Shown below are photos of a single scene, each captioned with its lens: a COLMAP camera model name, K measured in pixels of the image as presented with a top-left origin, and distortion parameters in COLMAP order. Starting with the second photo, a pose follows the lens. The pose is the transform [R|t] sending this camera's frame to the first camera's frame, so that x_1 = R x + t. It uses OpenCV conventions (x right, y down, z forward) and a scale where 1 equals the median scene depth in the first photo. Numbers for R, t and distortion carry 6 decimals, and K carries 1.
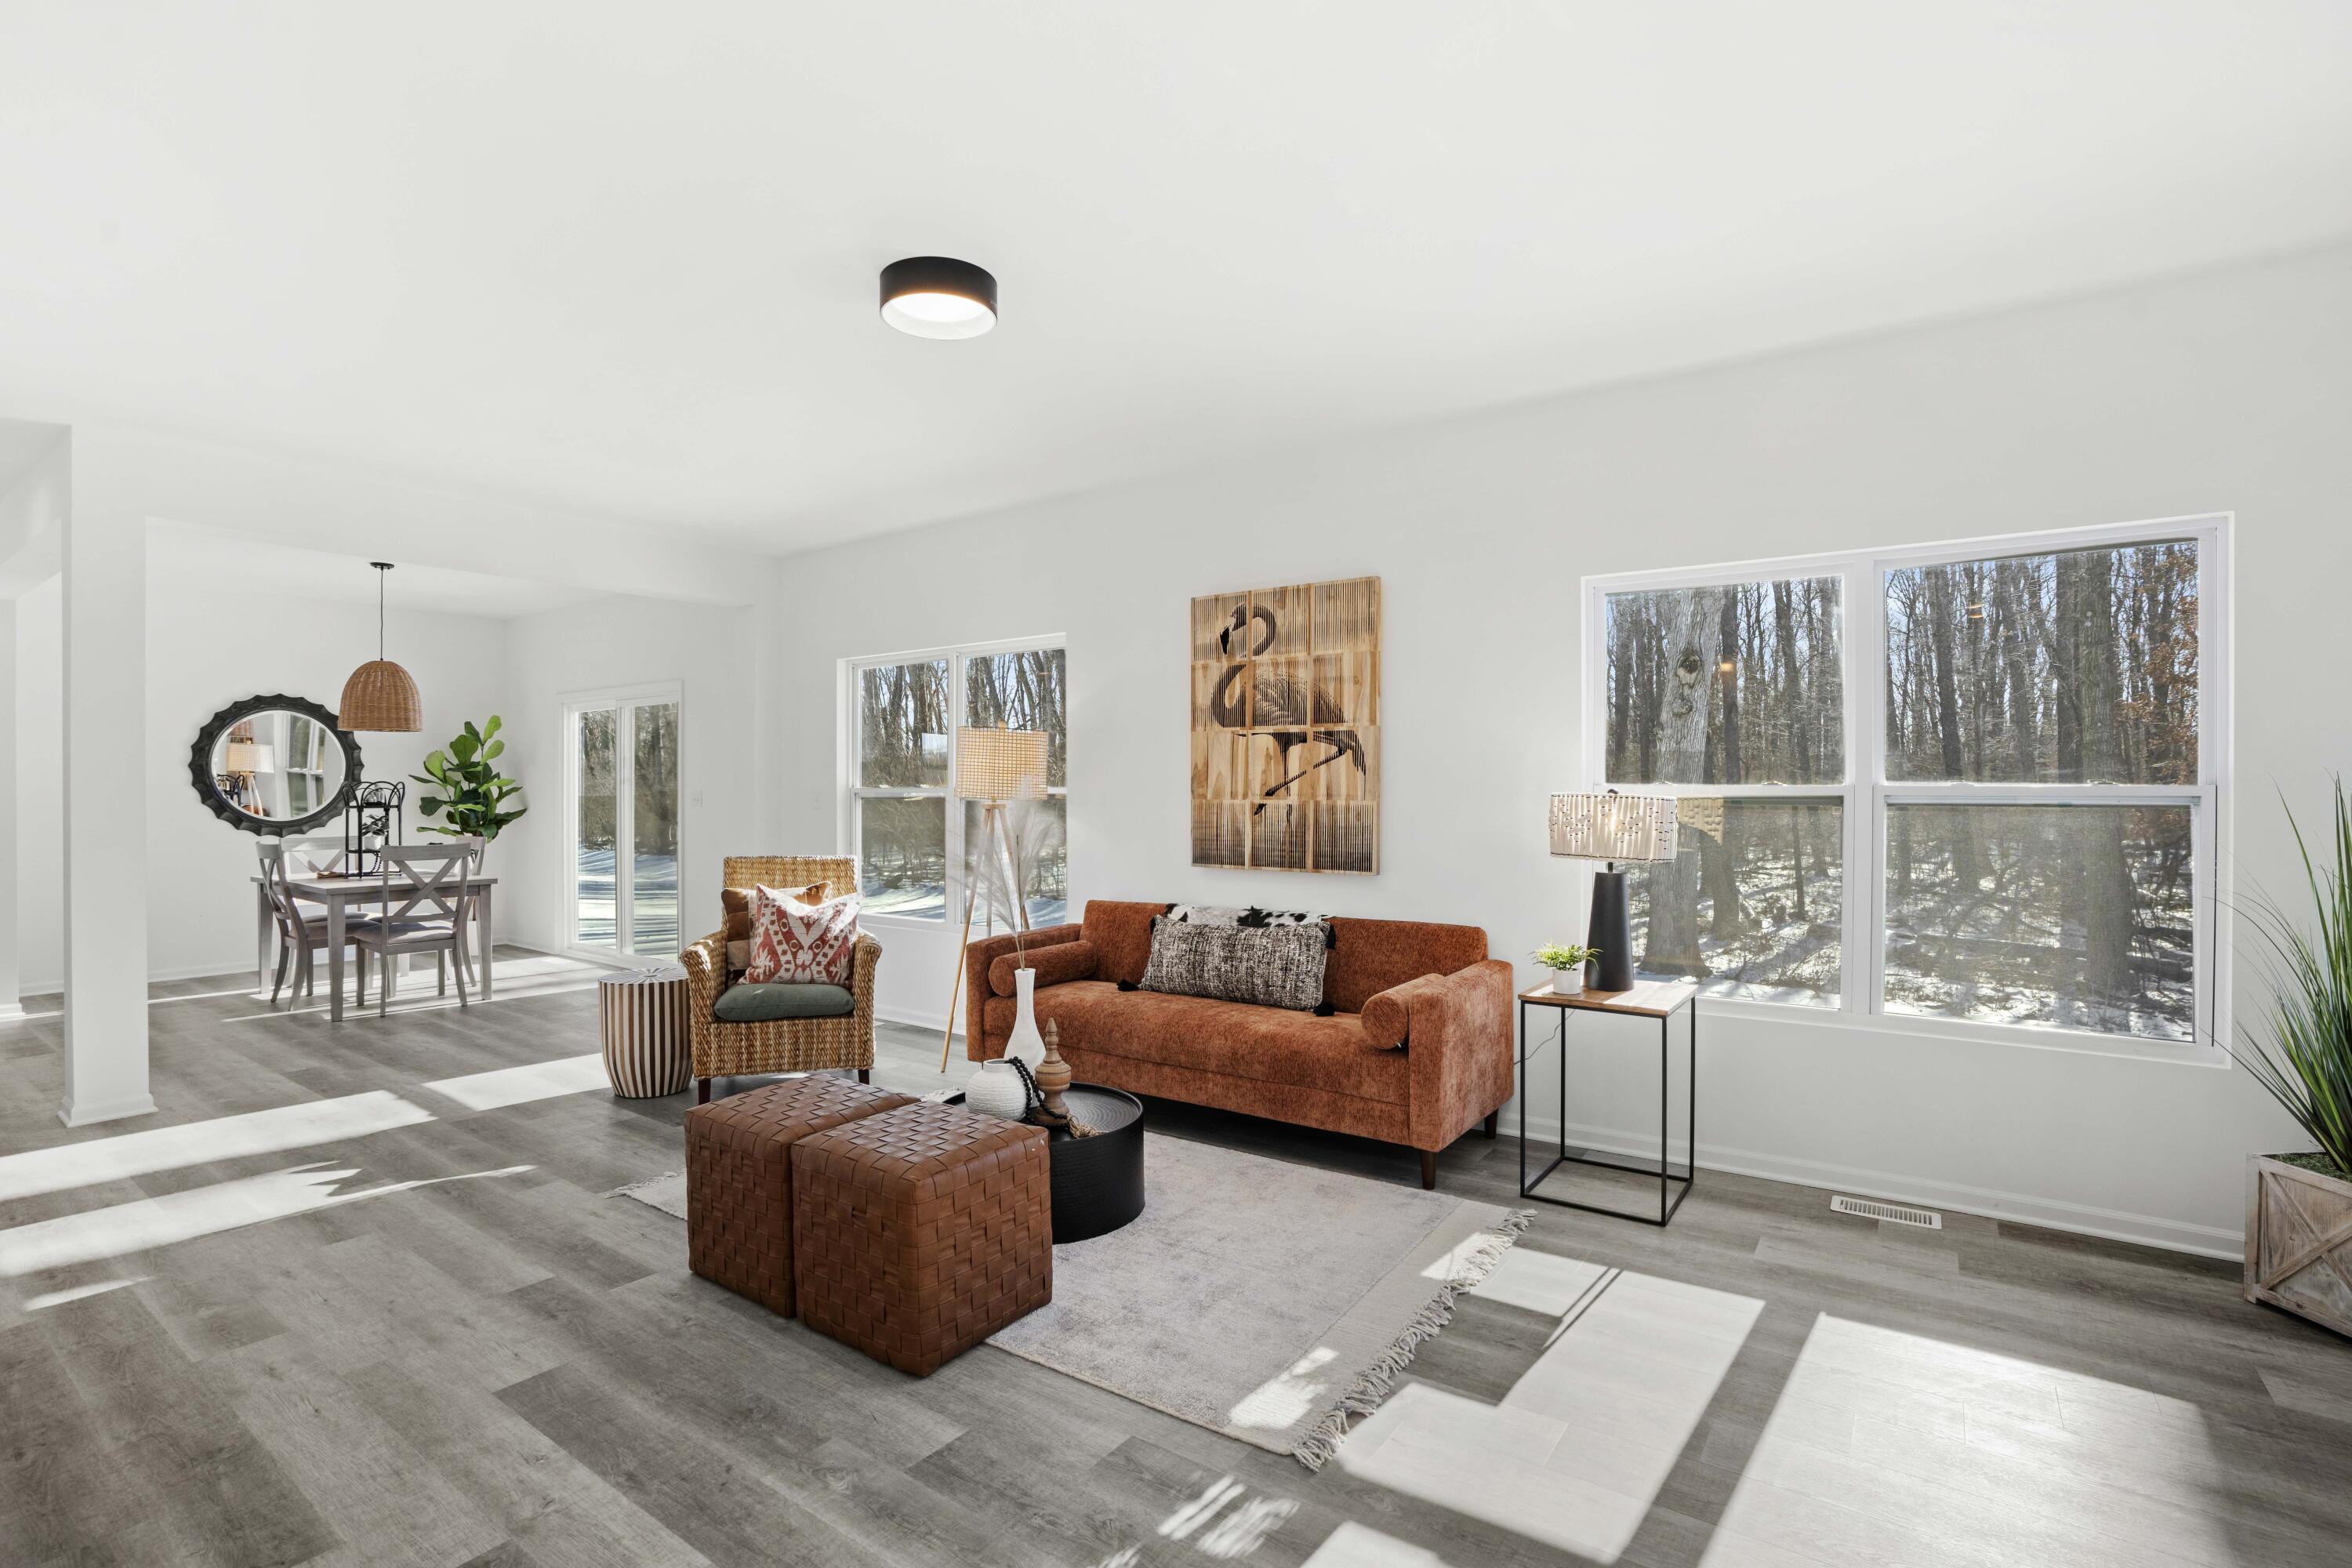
lens RADIAL K [[1152.7, 0, 1139.9], [0, 1152.7, 794.8], [0, 0, 1]] dist [-0.002202, -0.000231]
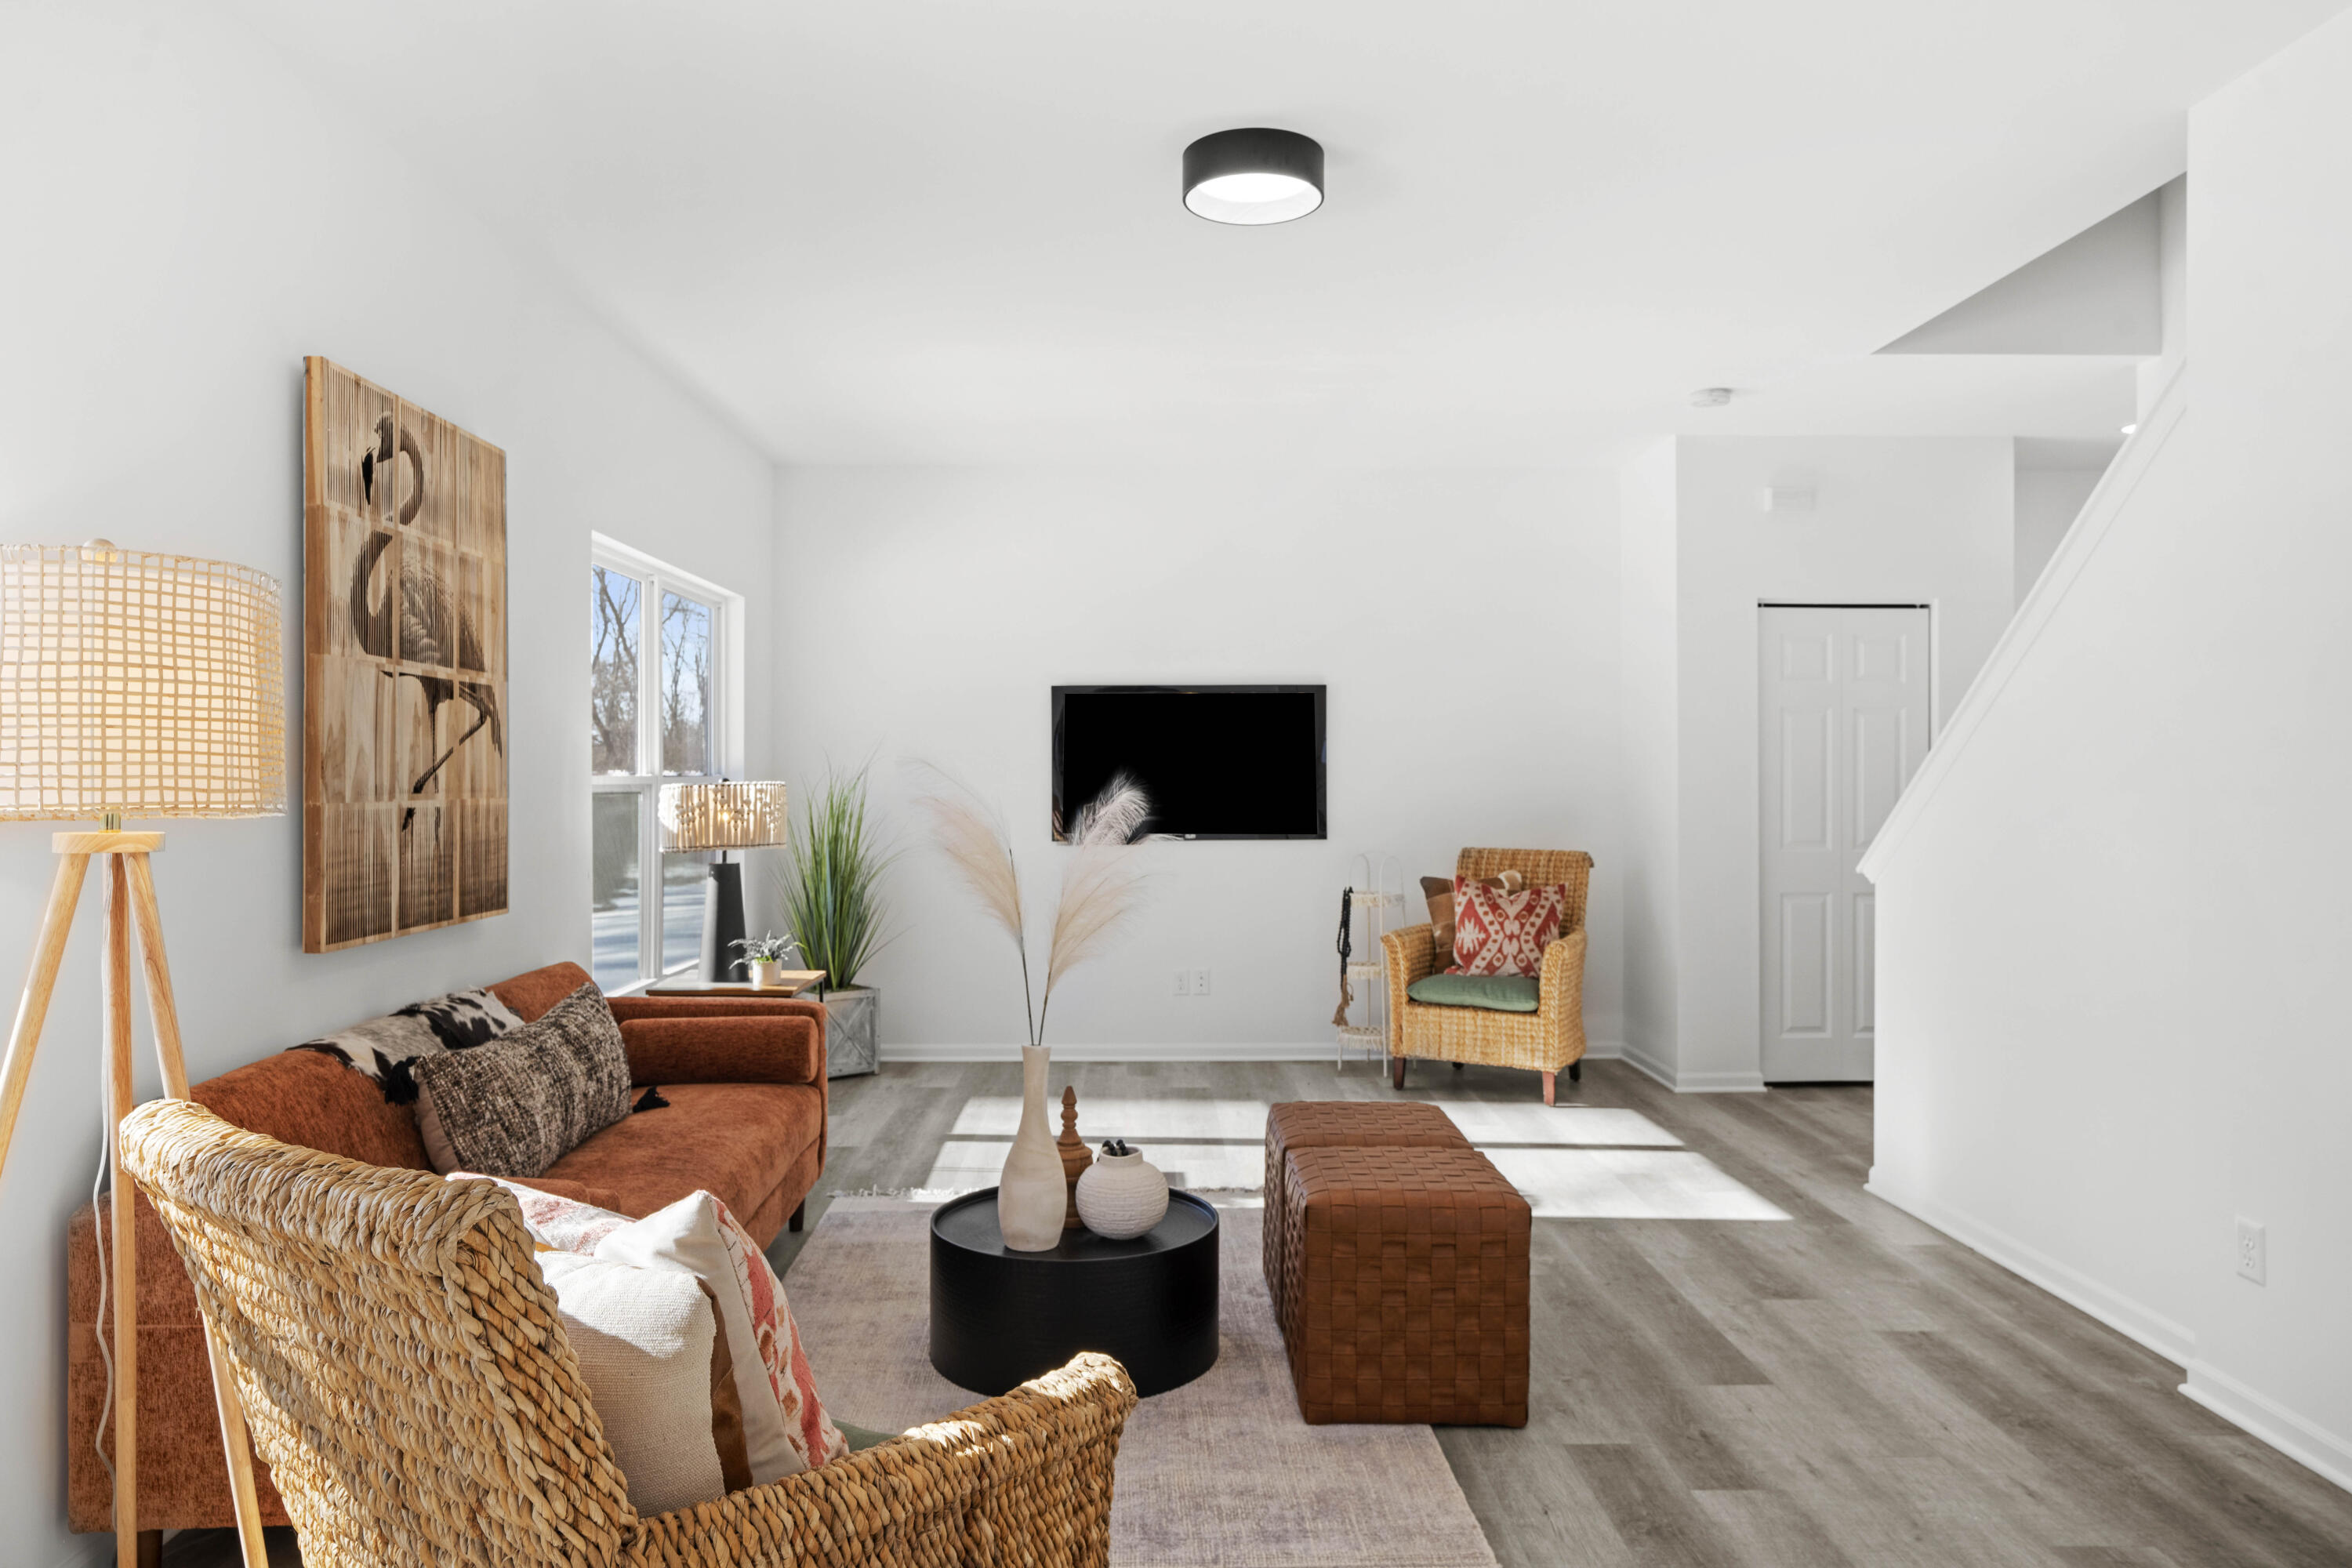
lens RADIAL K [[1517.9, 0, 1176.0], [0, 1517.9, 784.0], [0, 0, 1]] dist [0.001769, 0.001271]
pose [[-0.637799, -0.004234, 0.770191, -0.676336], [0.005640, 0.999932, 0.010167, -0.008697], [-0.770182, 0.010828, -0.637732, 1.214681]]
